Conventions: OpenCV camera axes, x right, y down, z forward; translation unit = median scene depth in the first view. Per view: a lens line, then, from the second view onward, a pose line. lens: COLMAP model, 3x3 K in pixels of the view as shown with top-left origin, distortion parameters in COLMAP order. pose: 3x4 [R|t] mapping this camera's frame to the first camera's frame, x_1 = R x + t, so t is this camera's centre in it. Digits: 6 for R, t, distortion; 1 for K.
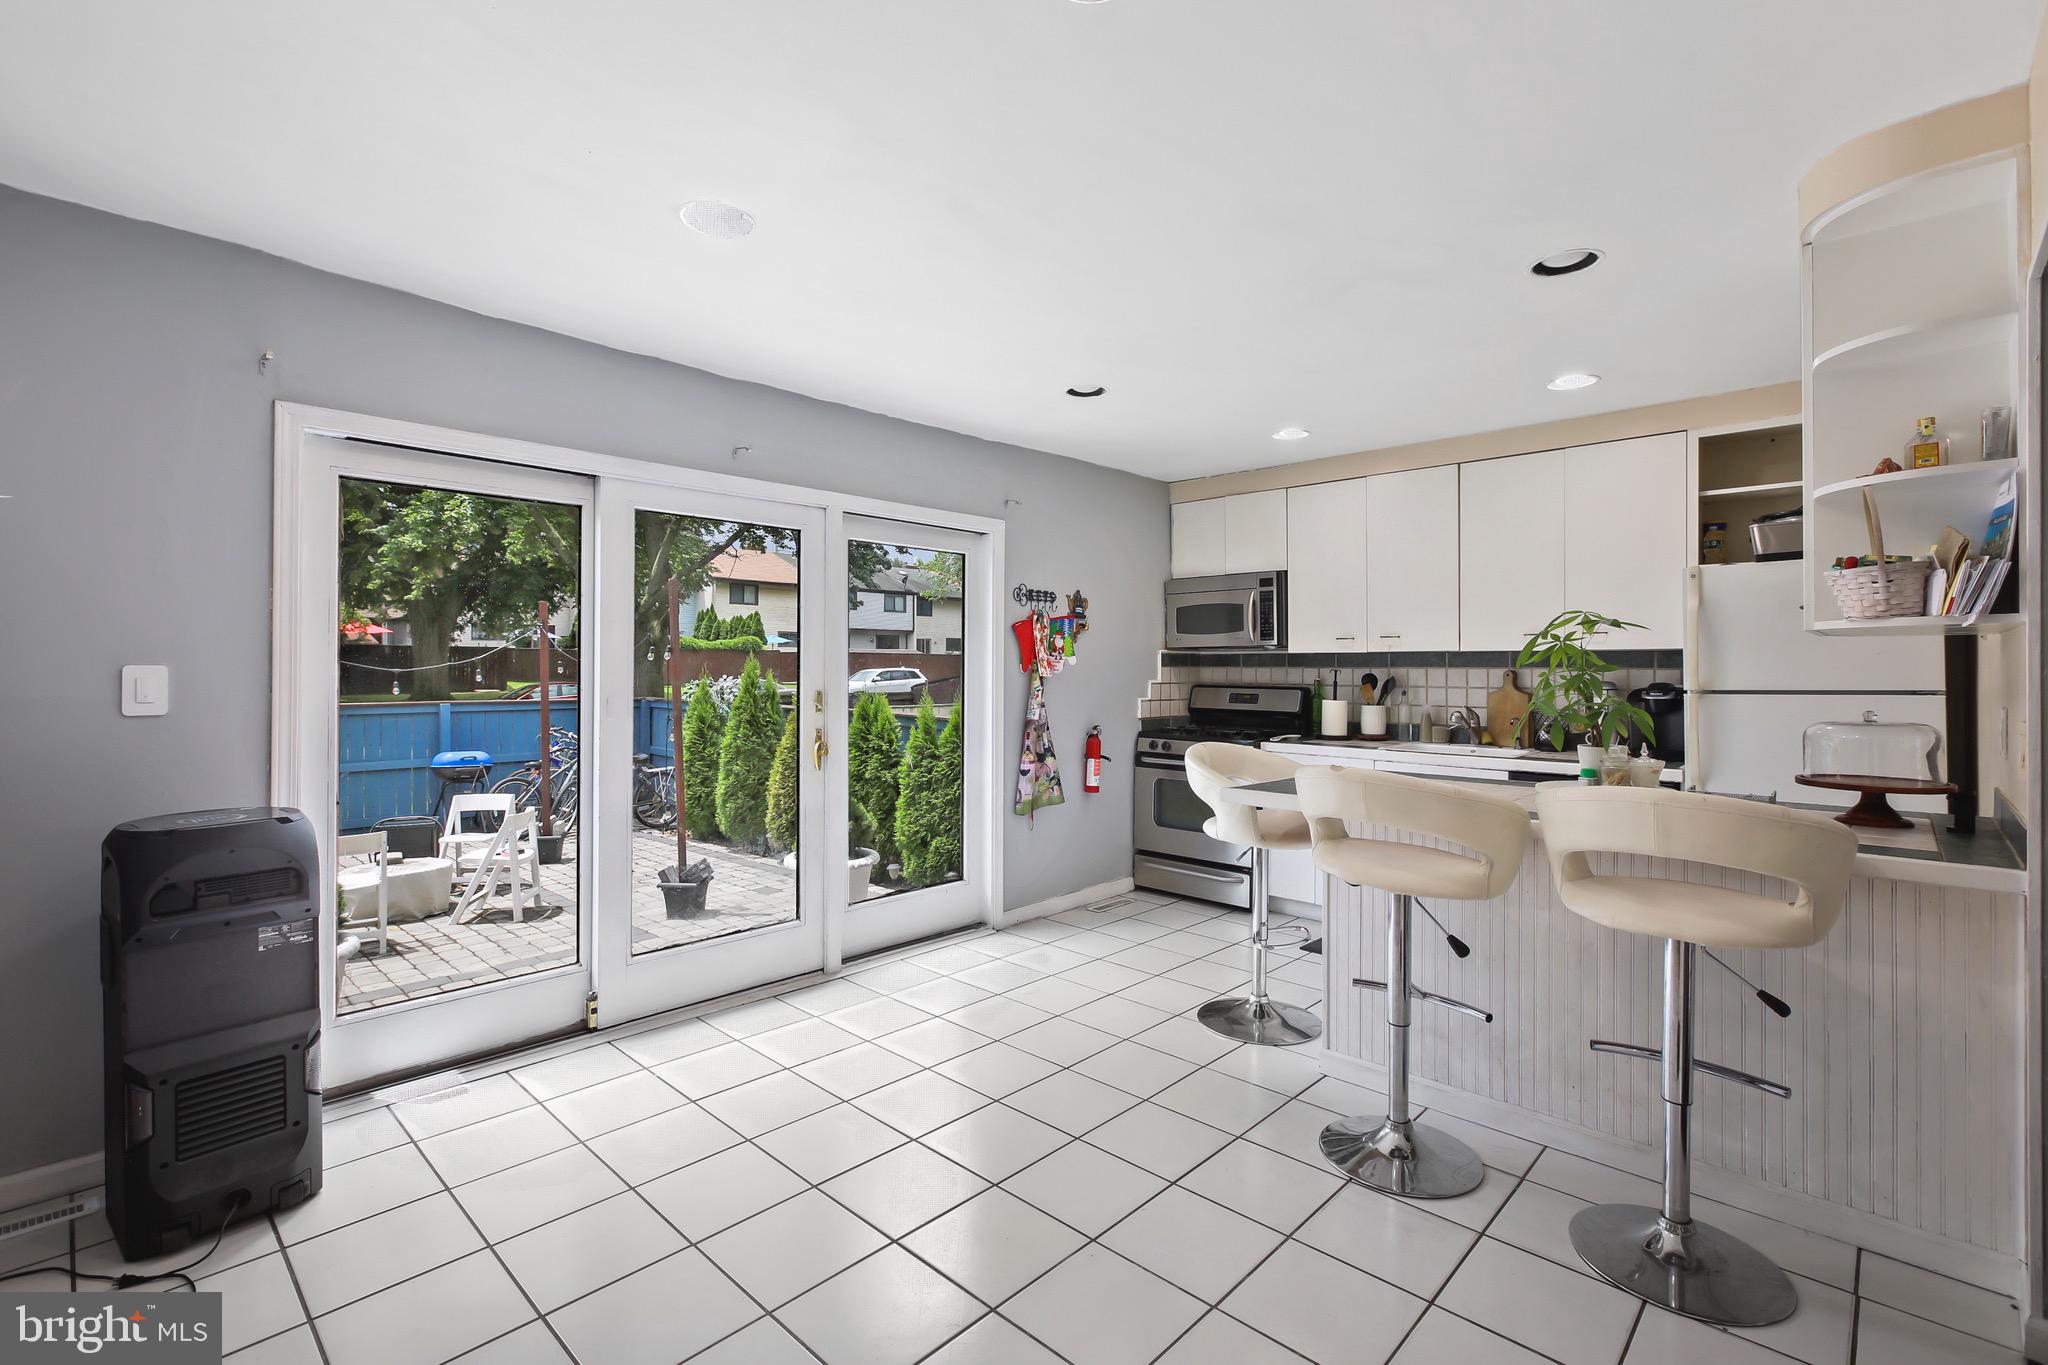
lens RADIAL K [[920.0, 0, 1033.9], [0, 920.0, 658.2], [0, 0, 1]] dist [0.000613, -0.000064]
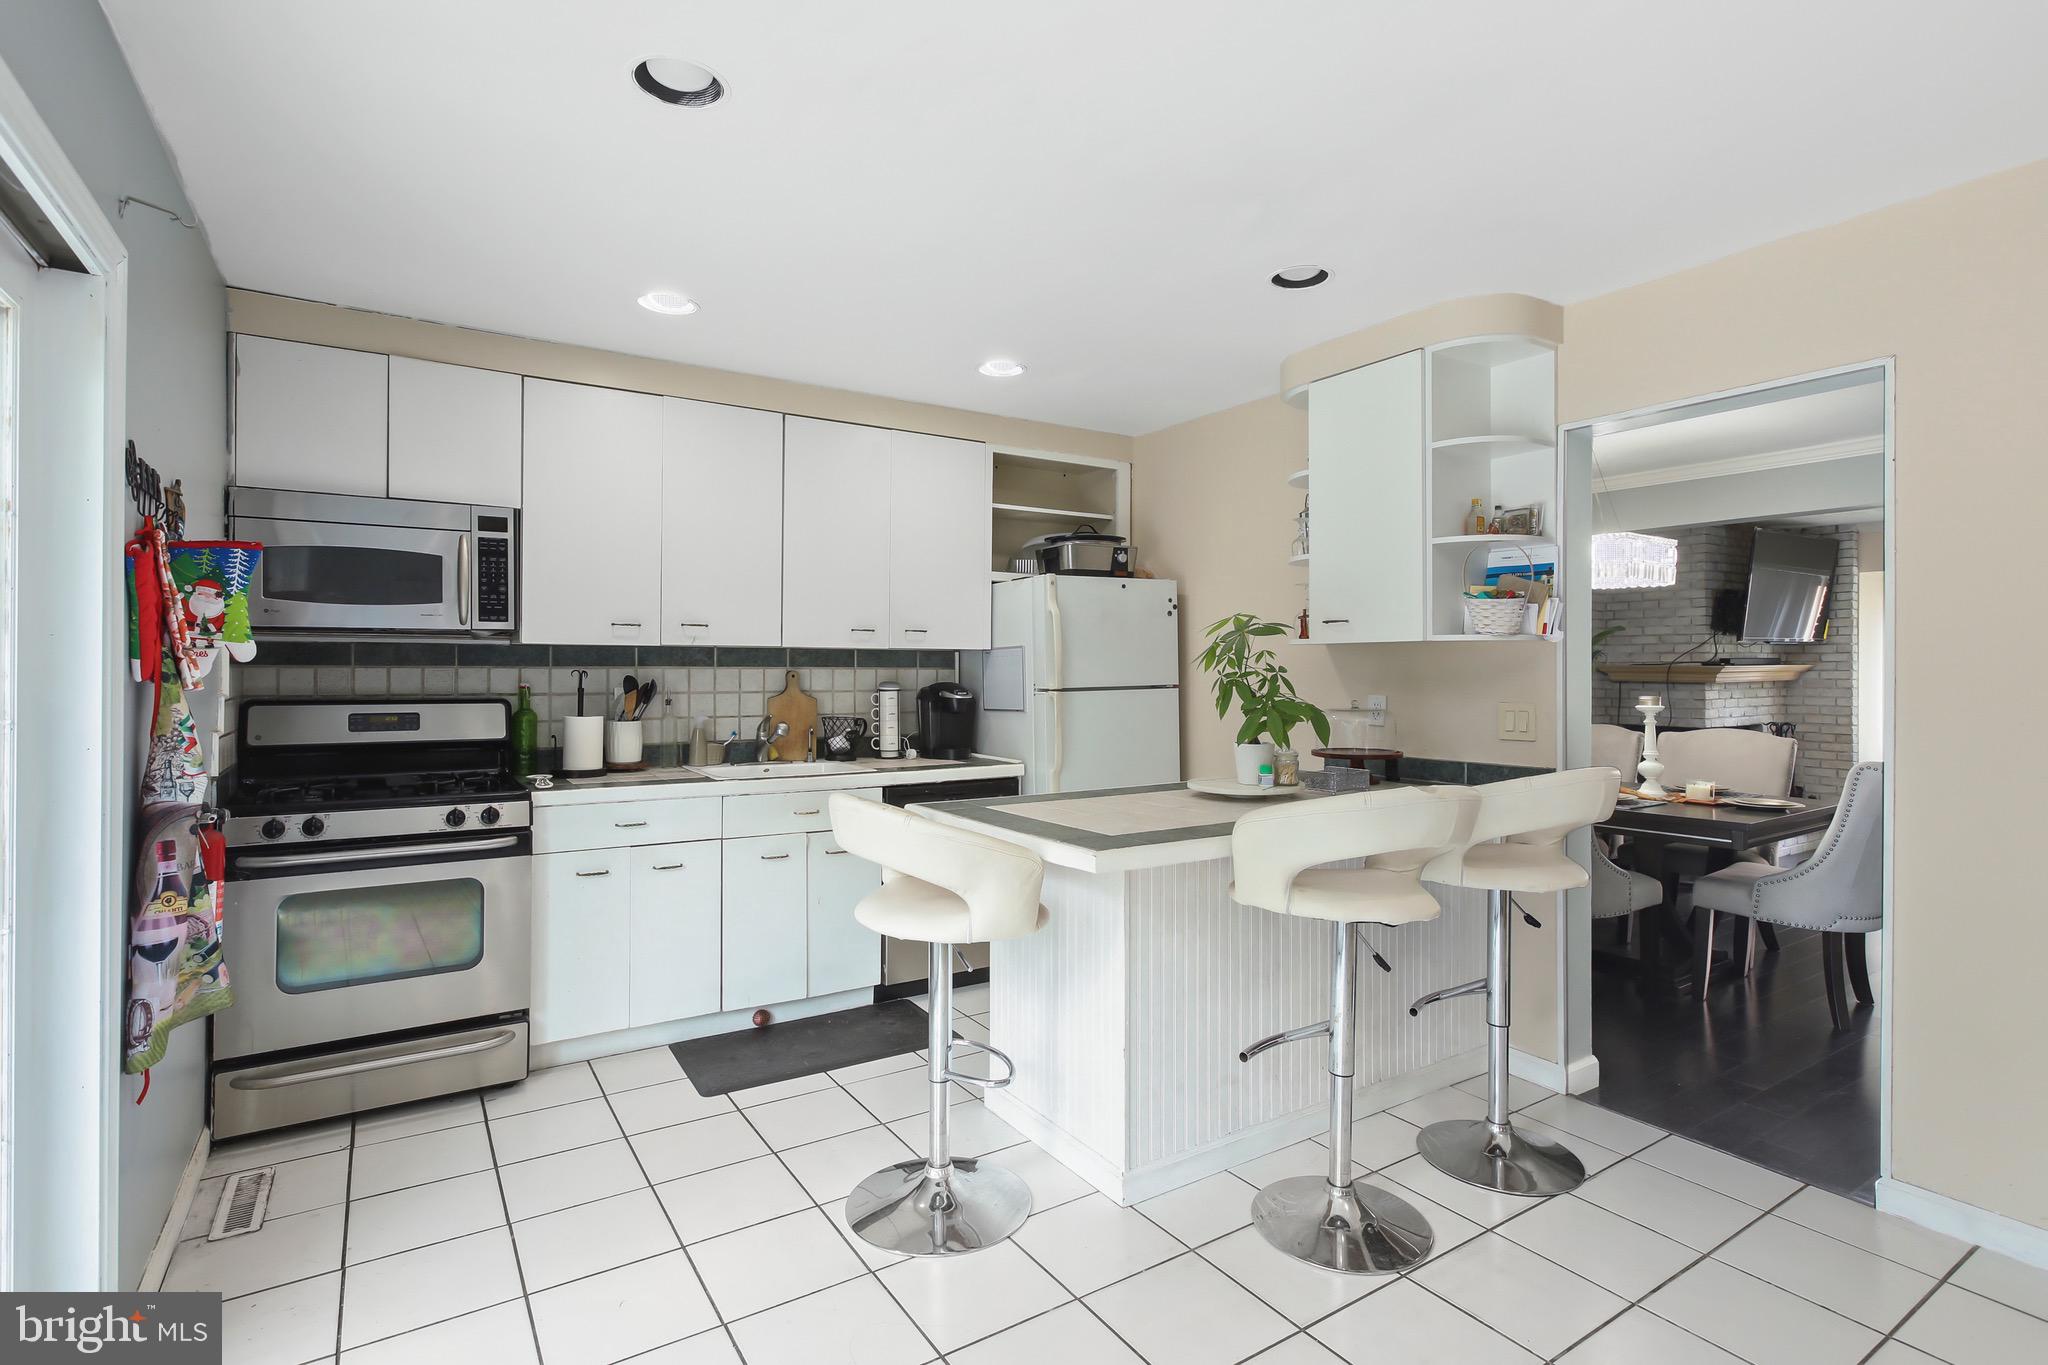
lens RADIAL K [[985.2, 0, 1022.7], [0, 985.2, 662.1], [0, 0, 1]] dist [0.002419, 0.000505]
pose [[0.239872, 0.004516, 0.970794, -0.301072], [-0.010233, 0.999945, -0.002123, 0.004970], [-0.970751, -0.009425, 0.239905, 0.546264]]
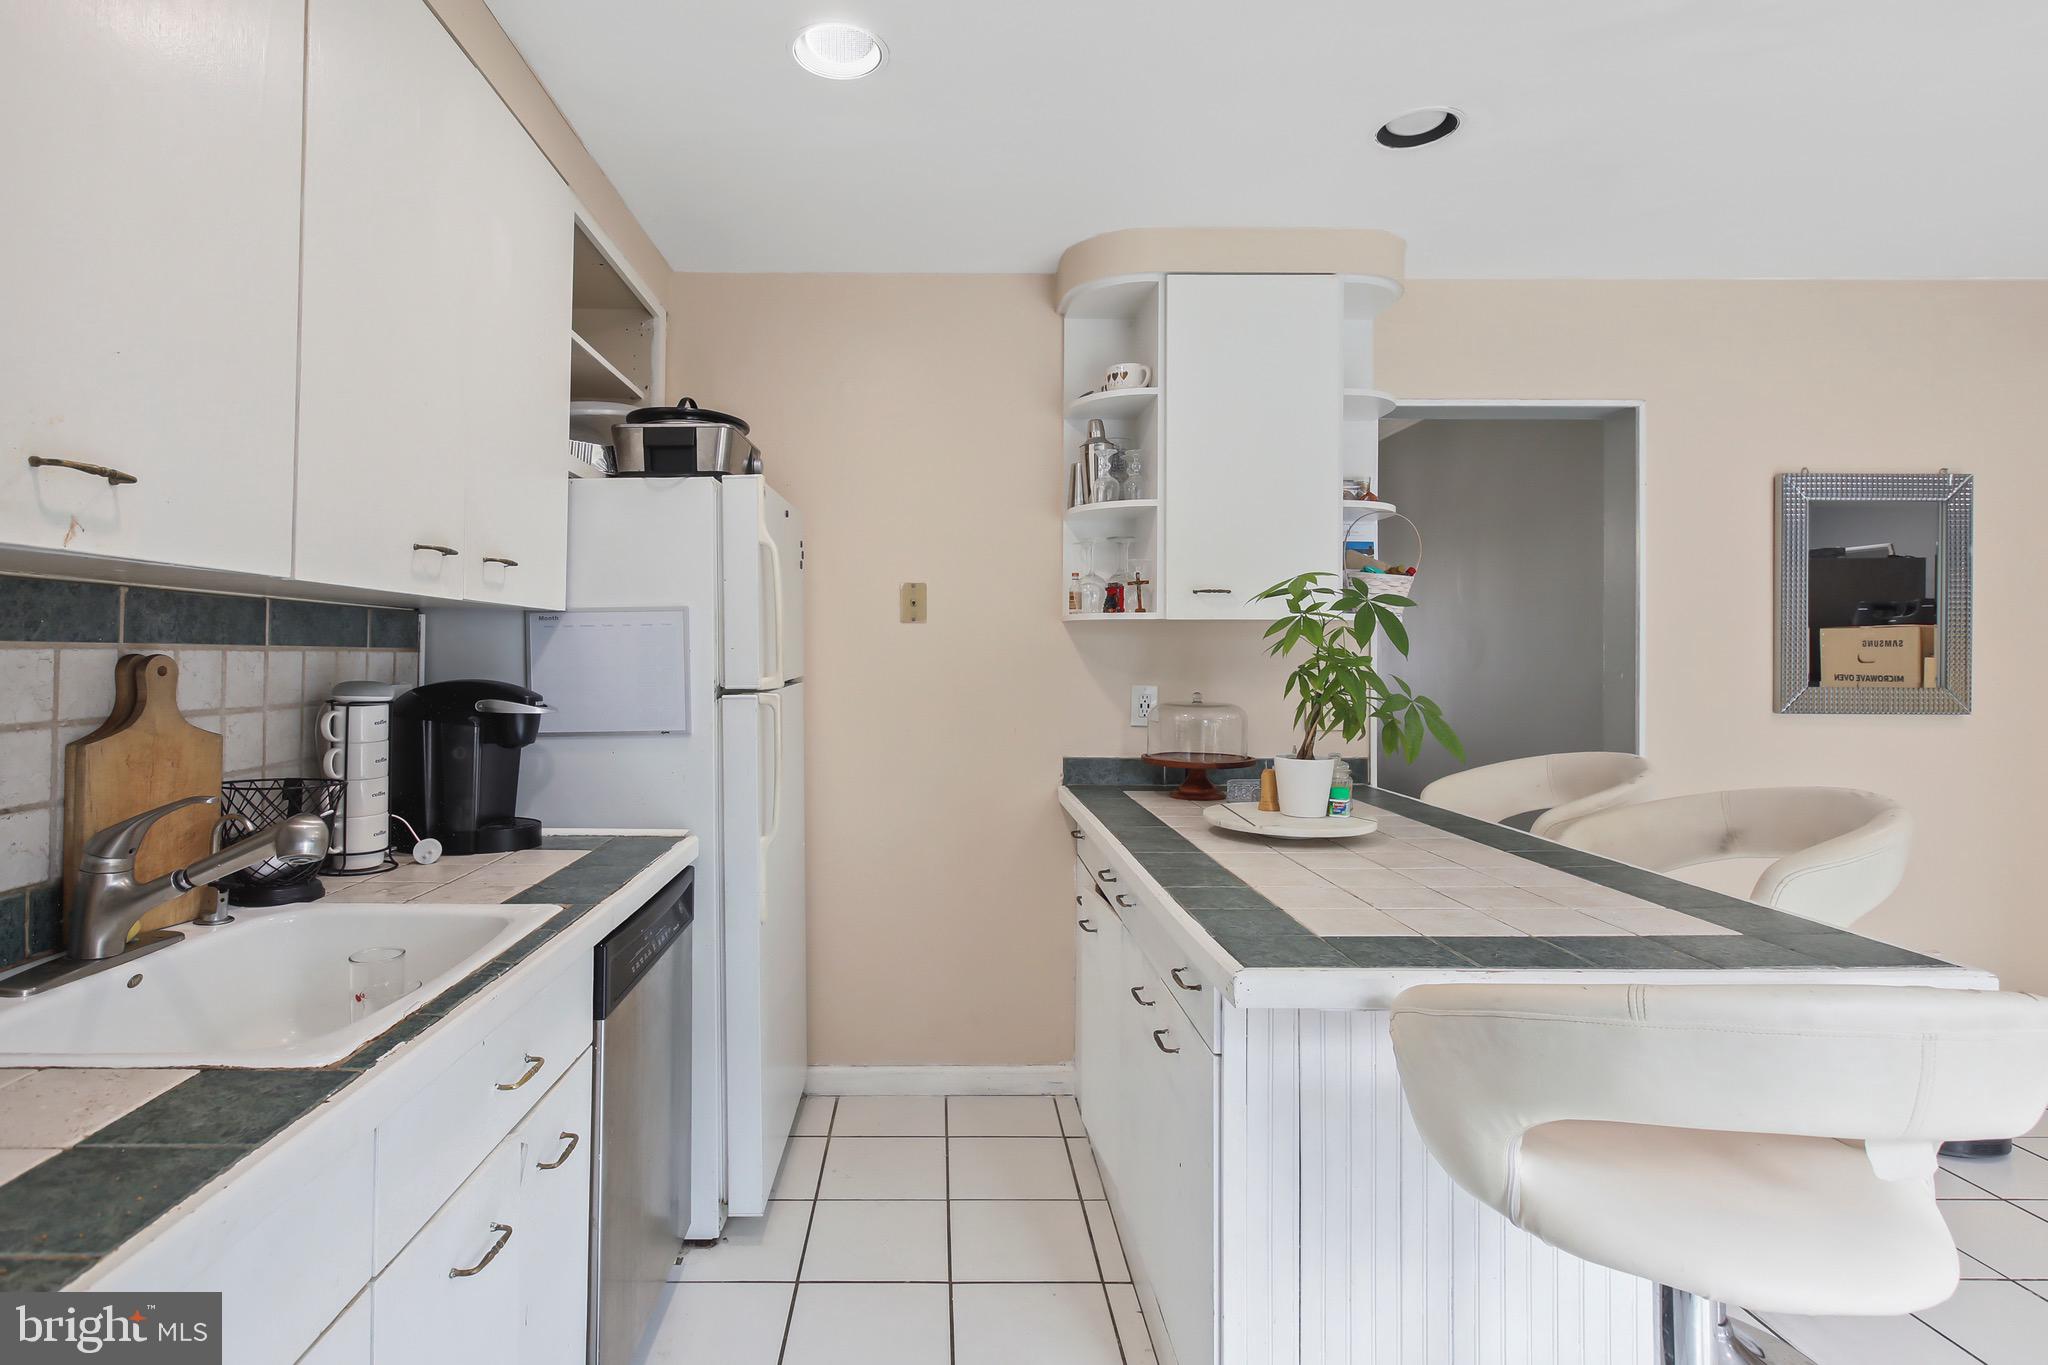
lens RADIAL K [[1020.3, 0, 959.8], [0, 1020.3, 655.5], [0, 0, 1]] dist [0.000938, 0.000052]
pose [[-0.700490, -0.005929, 0.713637, 0.121857], [-0.012665, 0.999911, -0.004124, 0.011660], [-0.713550, -0.011927, -0.700503, 0.987789]]
